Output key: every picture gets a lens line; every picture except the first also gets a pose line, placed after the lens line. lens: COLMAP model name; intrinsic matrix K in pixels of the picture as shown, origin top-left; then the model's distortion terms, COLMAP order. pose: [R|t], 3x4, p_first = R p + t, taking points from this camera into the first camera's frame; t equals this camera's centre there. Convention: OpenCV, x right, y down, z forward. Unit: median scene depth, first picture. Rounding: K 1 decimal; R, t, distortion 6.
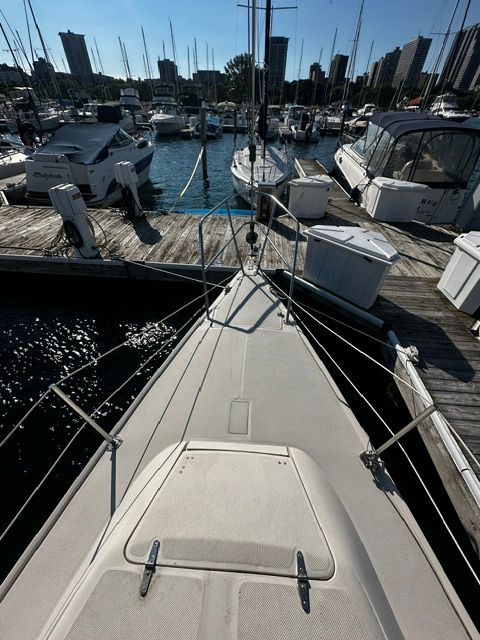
lens RADIAL K [[252.2, 0, 241.0], [0, 252.2, 320.1], [0, 0, 1]] dist [-0.004314, 0.000084]
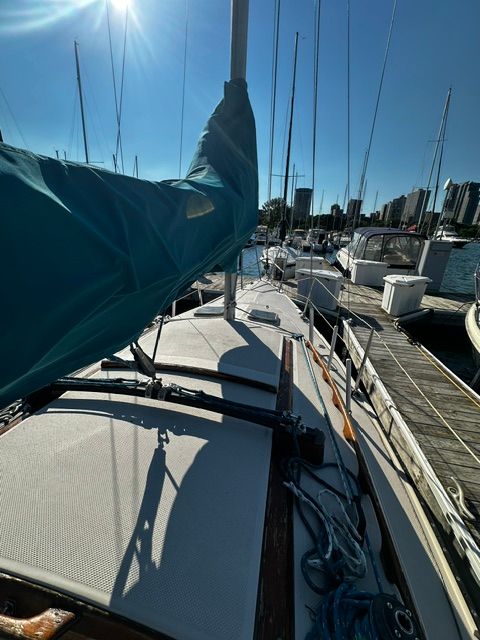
lens RADIAL K [[252.2, 0, 241.0], [0, 252.2, 320.1], [0, 0, 1]] dist [-0.004314, 0.000084]
pose [[0.992249, 0.063505, -0.106813, 0.009626], [-0.097311, 0.931654, -0.350074, 0.079638], [0.077282, 0.357755, 0.930612, -0.071146]]
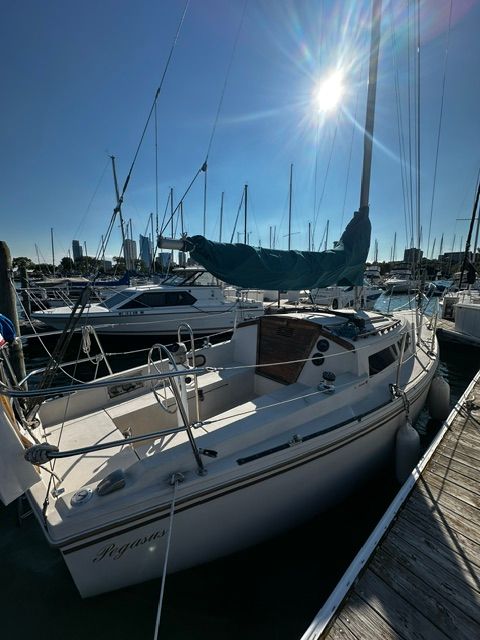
lens RADIAL K [[252.2, 0, 241.0], [0, 252.2, 320.1], [0, 0, 1]] dist [-0.004314, 0.000084]
pose [[0.702731, 0.106942, -0.703372, 0.057749], [-0.456336, 0.826233, -0.330298, 0.140600], [0.545826, 0.553085, 0.629421, -0.130395]]
